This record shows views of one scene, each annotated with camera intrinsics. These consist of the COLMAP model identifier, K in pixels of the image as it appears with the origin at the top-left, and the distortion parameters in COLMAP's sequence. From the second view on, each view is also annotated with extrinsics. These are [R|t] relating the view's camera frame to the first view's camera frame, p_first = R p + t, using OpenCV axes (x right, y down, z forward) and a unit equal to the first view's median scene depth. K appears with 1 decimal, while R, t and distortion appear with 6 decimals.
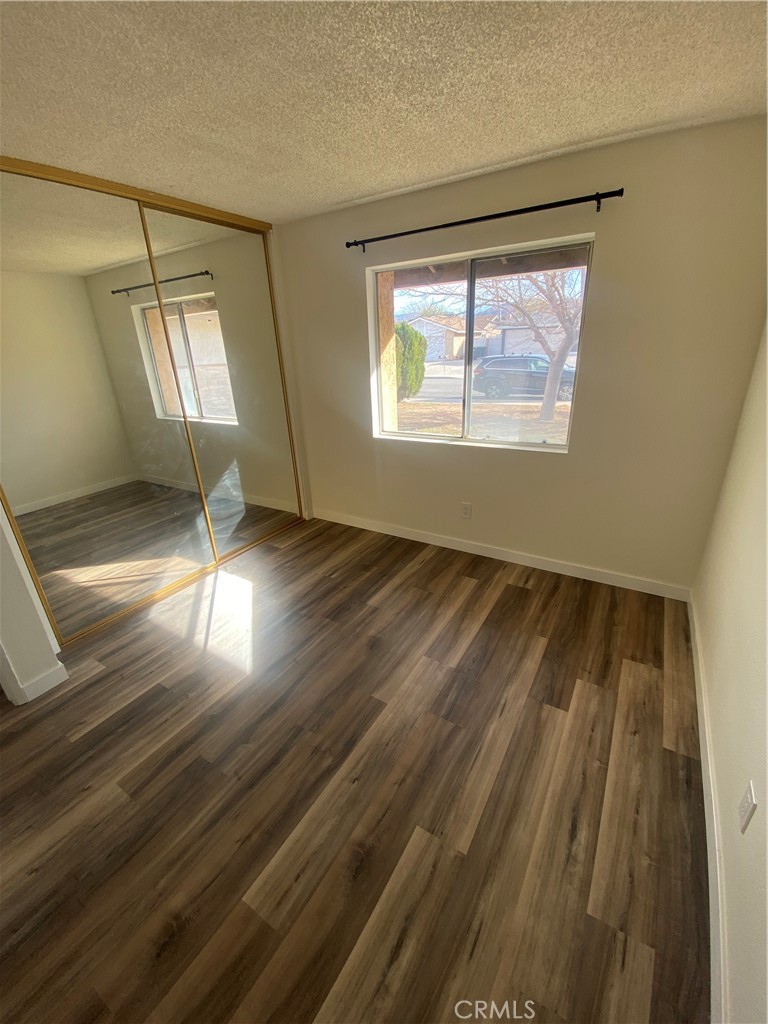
lens RADIAL K [[412.3, 0, 385.2], [0, 412.3, 506.1], [0, 0, 1]] dist [0.024042, -0.021125]
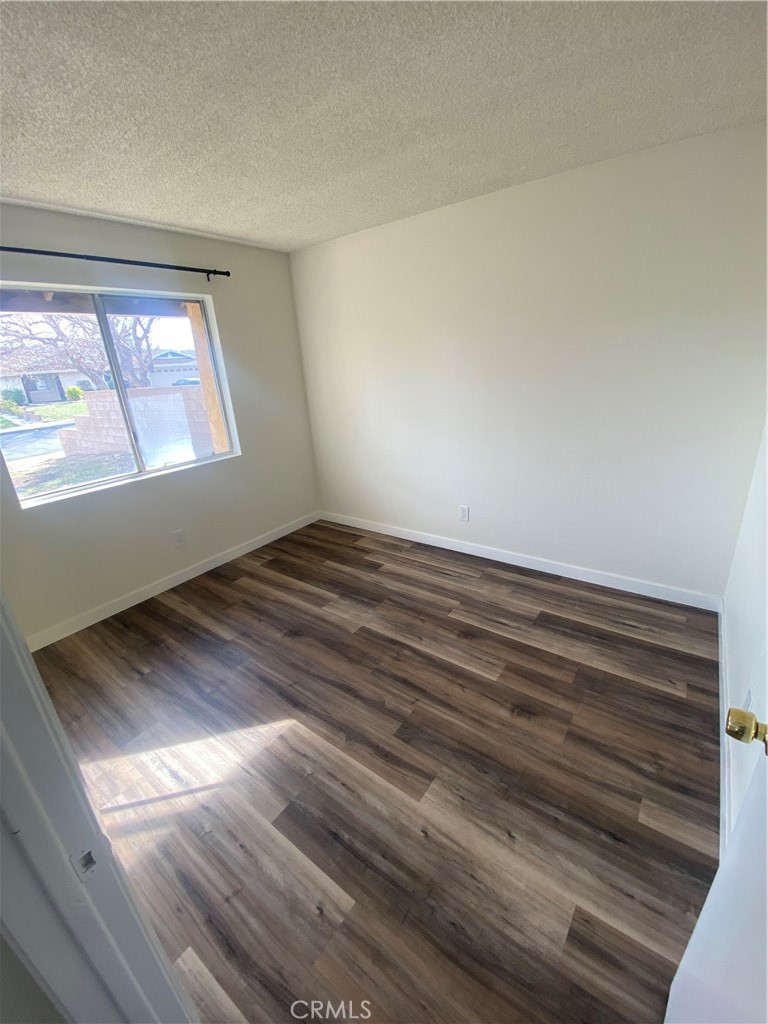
lens RADIAL K [[412.3, 0, 385.2], [0, 412.3, 506.1], [0, 0, 1]] dist [0.024042, -0.021125]
pose [[0.087109, -0.297578, 0.950715, -1.080746], [0.427836, 0.873025, 0.234061, -0.125279], [-0.899649, 0.386361, 0.203363, 0.504256]]
